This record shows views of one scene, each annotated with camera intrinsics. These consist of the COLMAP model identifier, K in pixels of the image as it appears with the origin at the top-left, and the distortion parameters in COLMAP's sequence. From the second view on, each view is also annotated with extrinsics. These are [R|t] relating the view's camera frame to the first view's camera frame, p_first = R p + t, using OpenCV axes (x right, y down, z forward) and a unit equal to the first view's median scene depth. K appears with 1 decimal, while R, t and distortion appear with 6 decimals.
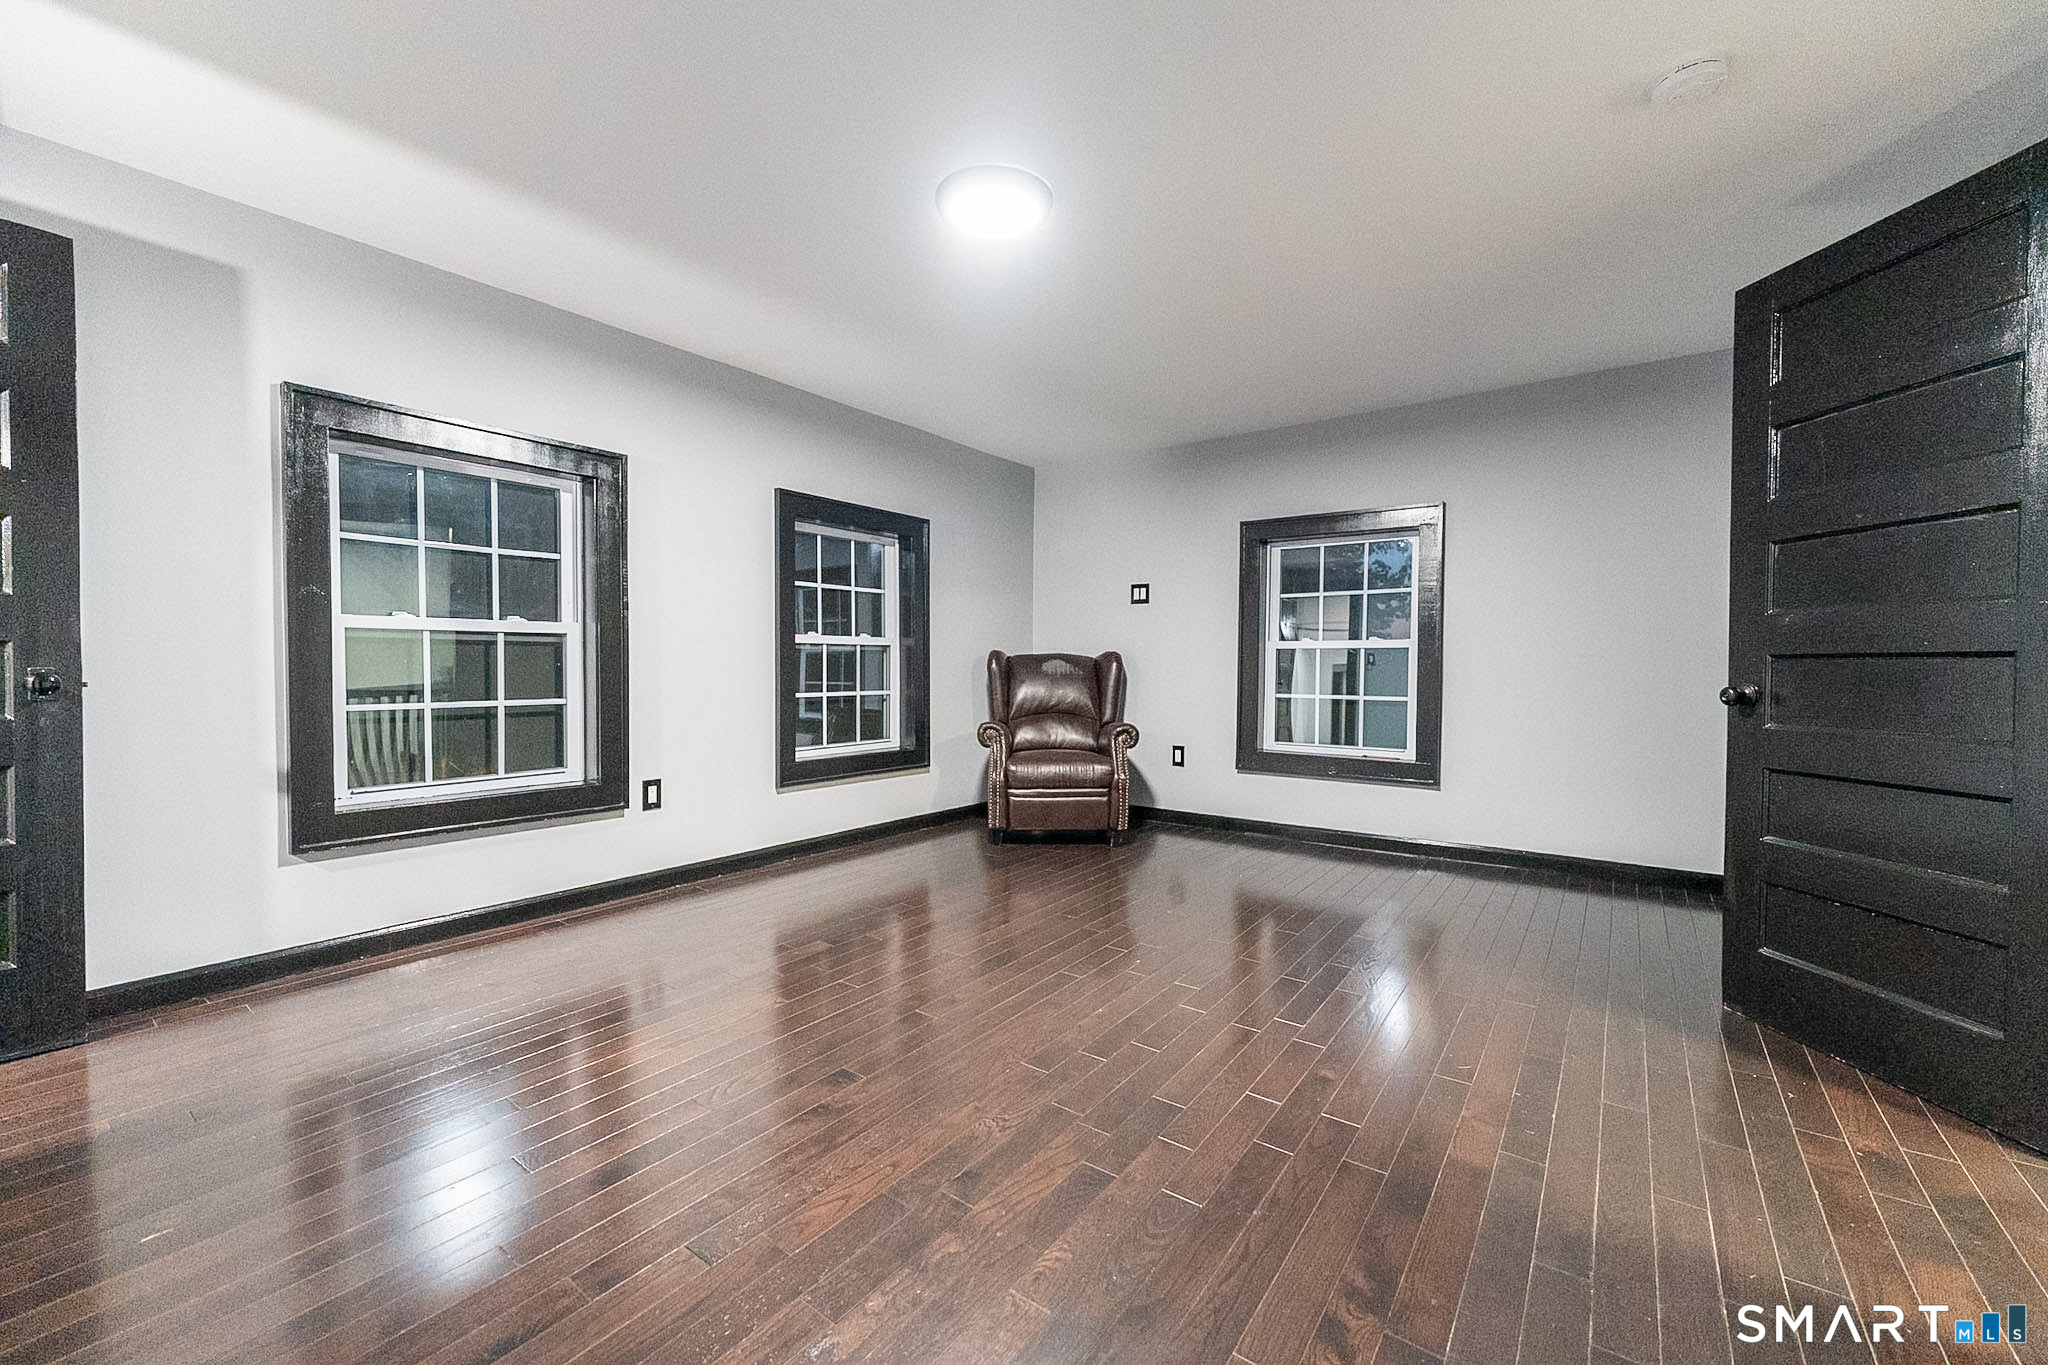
lens RADIAL K [[822.8, 0, 1007.6], [0, 822.8, 683.5], [0, 0, 1]] dist [-0.000203, 0.000041]
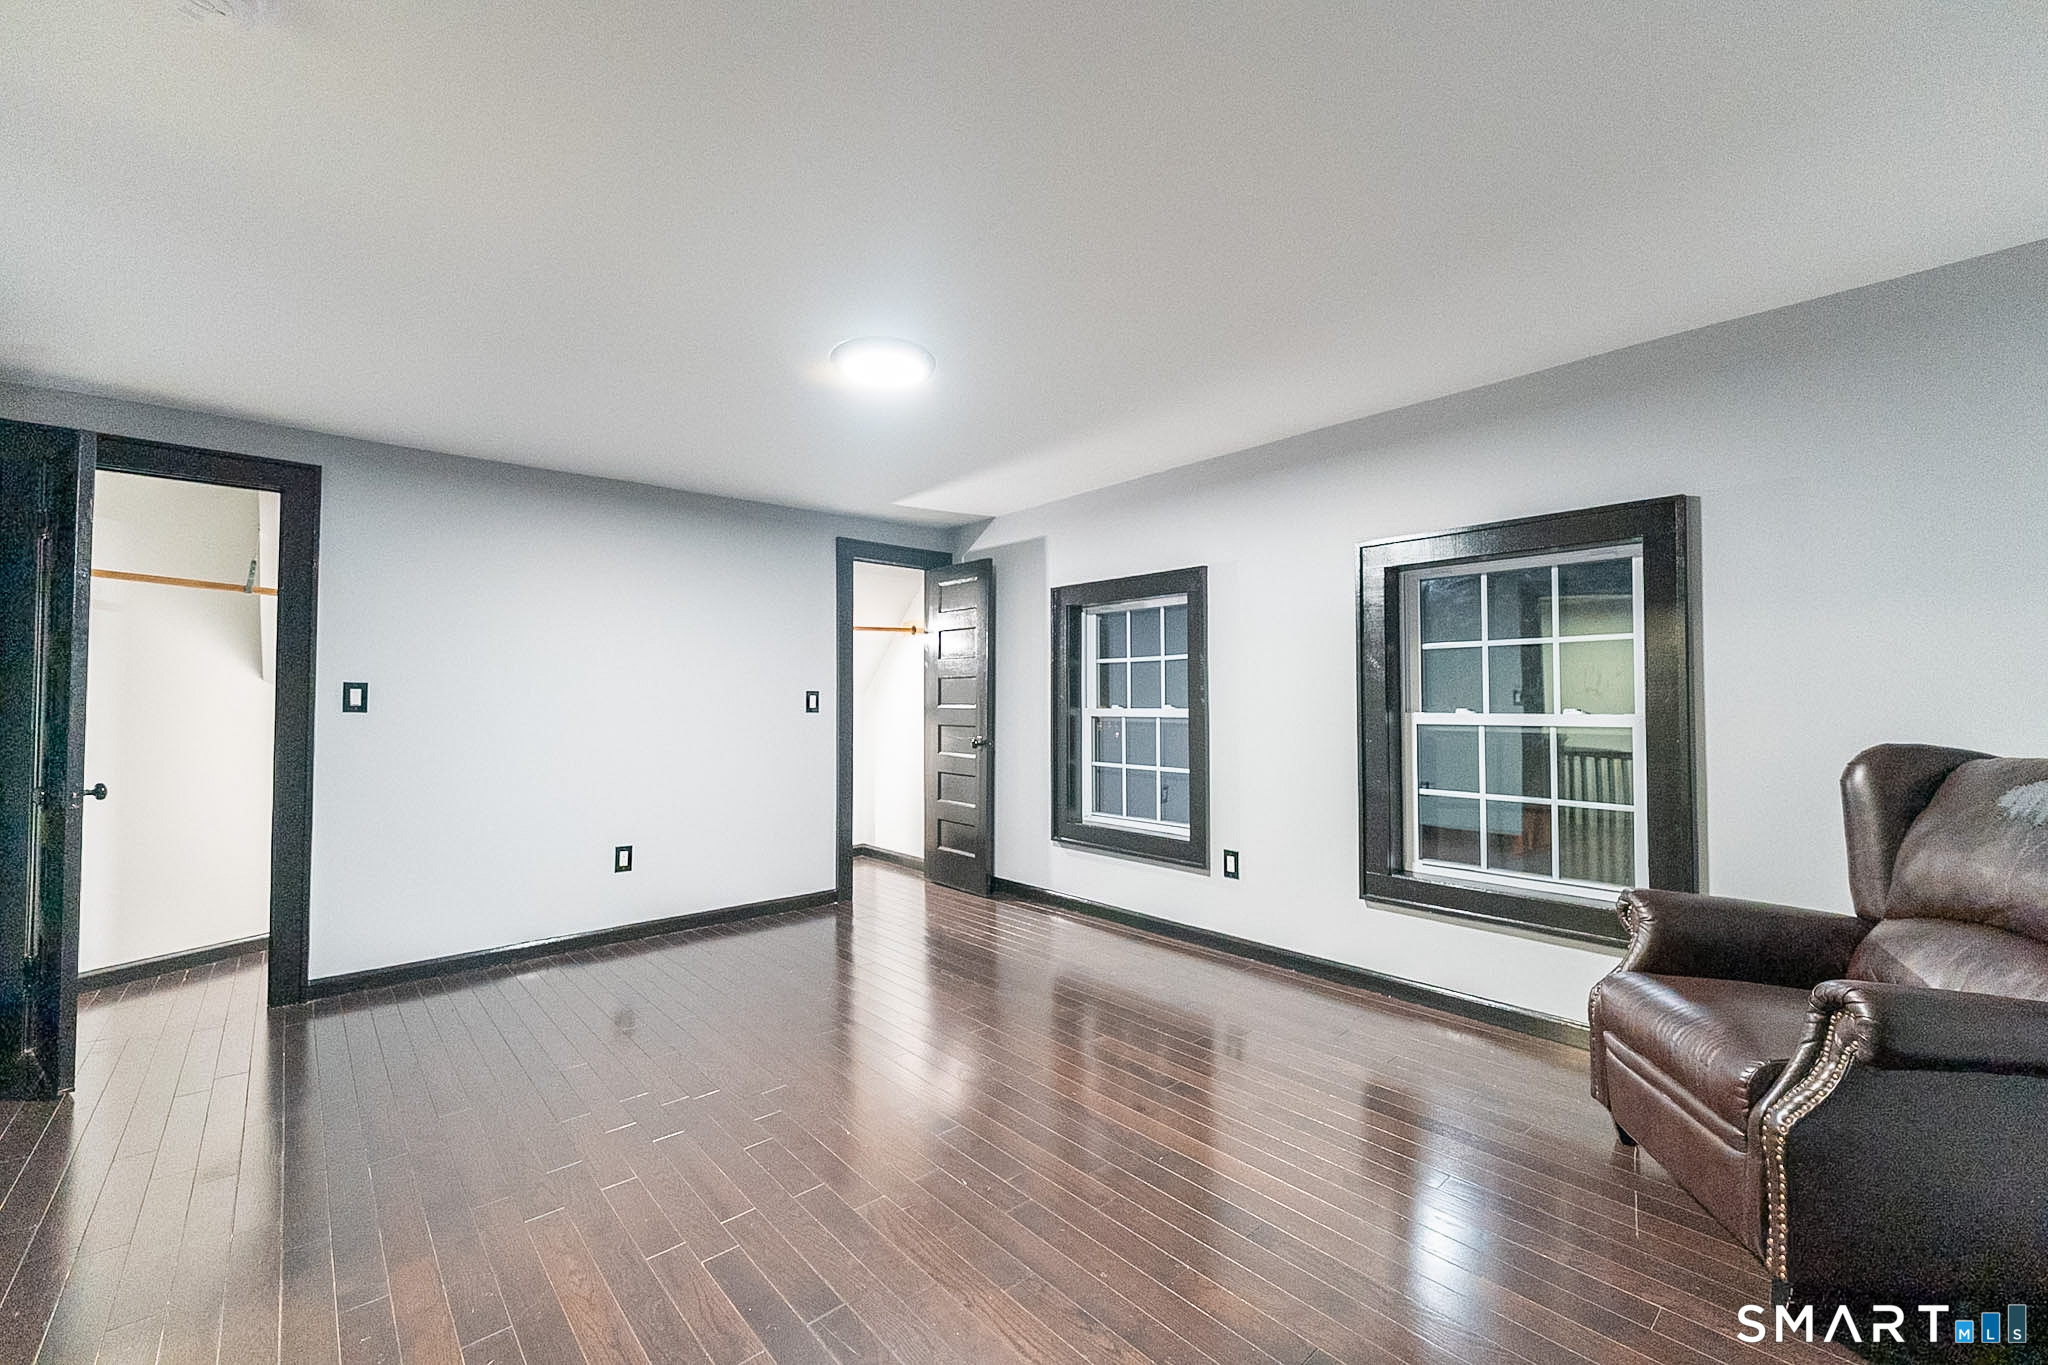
lens RADIAL K [[822.8, 0, 1007.6], [0, 822.8, 683.5], [0, 0, 1]] dist [-0.000203, 0.000041]
pose [[-0.238542, -0.074517, -0.968269, 0.678411], [-0.071466, 0.995695, -0.059021, -0.015257], [0.968499, 0.055119, -0.242841, 0.932997]]
